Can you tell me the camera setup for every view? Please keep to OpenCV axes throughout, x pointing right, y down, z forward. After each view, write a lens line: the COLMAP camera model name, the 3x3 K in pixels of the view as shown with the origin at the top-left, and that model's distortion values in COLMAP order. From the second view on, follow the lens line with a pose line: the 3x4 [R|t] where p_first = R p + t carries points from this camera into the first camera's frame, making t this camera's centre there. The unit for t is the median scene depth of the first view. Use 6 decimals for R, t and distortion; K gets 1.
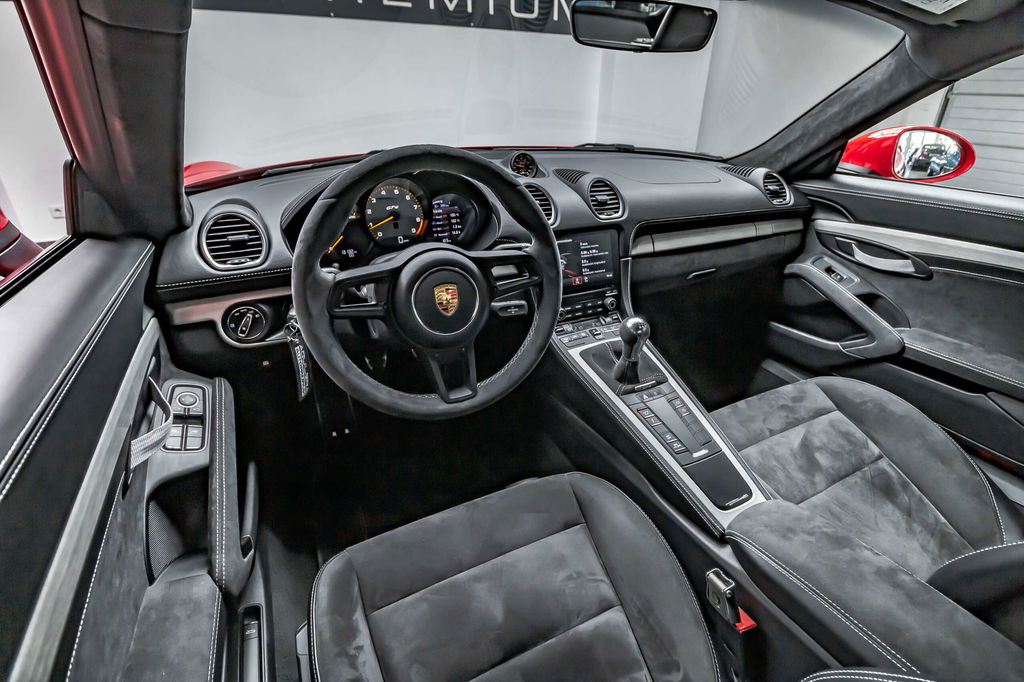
lens RADIAL K [[483.1, 0, 518.0], [0, 483.1, 336.4], [0, 0, 1]] dist [-0.004151, -0.001183]
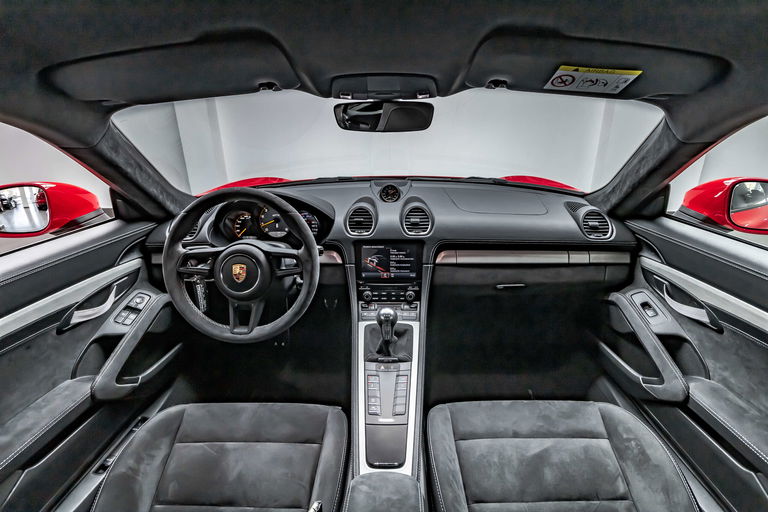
lens RADIAL K [[362.3, 0, 388.5], [0, 362.3, 252.6], [0, 0, 1]] dist [-0.004151, -0.001183]
pose [[0.882700, 0.136286, -0.449741, 0.602660], [-0.190457, 0.978652, -0.077244, -0.100290], [0.429613, 0.153839, 0.889813, 0.045475]]
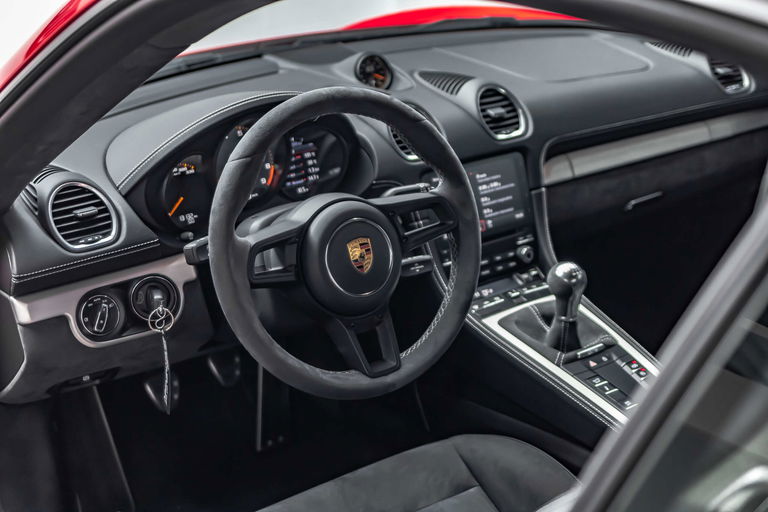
lens RADIAL K [[1297.6, 0, 384.0], [0, 1297.6, 256.0], [0, 0, 1]] dist [-0.111557, 0.045618]
pose [[0.984649, -0.104119, 0.140090, -0.292836], [0.120631, 0.986008, -0.115046, 0.133821], [-0.126151, 0.130179, 0.983432, -0.882819]]
